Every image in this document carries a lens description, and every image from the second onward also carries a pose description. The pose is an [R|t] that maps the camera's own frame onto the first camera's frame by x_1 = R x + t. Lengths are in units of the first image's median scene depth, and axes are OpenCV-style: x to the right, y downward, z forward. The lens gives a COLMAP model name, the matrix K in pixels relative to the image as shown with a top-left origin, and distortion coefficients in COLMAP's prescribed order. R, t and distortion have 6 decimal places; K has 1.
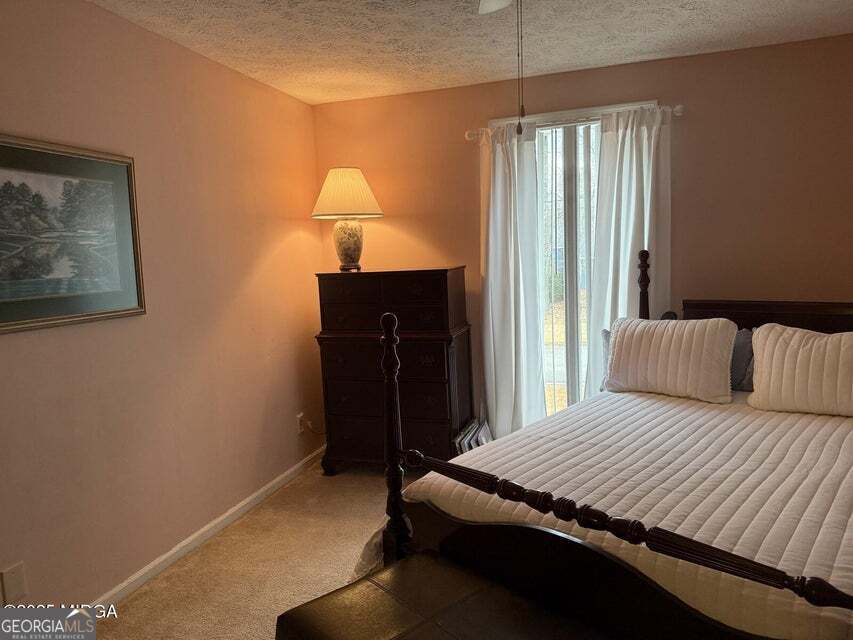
lens RADIAL K [[595.8, 0, 426.5], [0, 595.8, 320.0], [0, 0, 1]] dist [-0.002396, 0.001009]
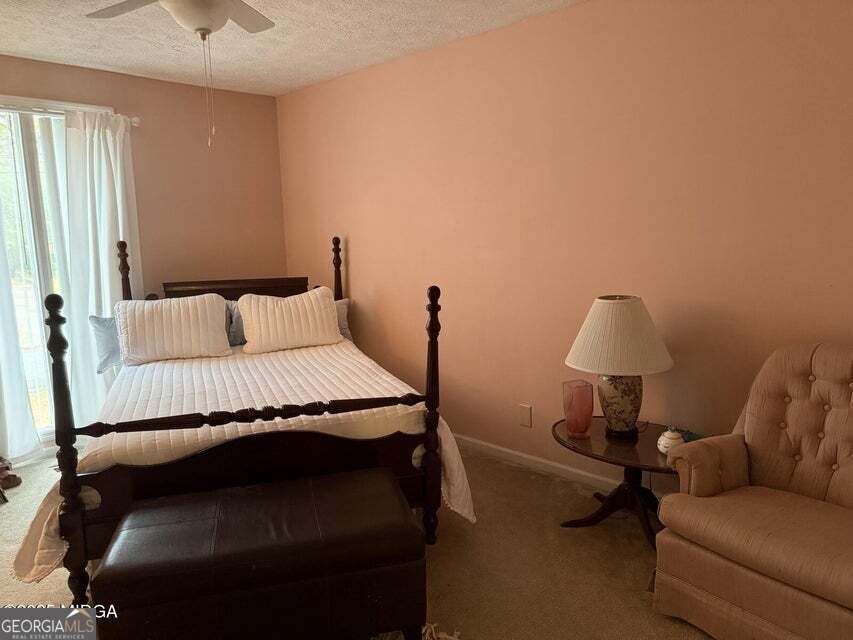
lens RADIAL K [[595.8, 0, 426.5], [0, 595.8, 320.0], [0, 0, 1]] dist [-0.002396, 0.001009]
pose [[0.460209, -0.102929, 0.881824, -0.385401], [0.092389, 0.993416, 0.067738, 0.008278], [-0.882990, 0.050297, 0.466688, -0.027784]]
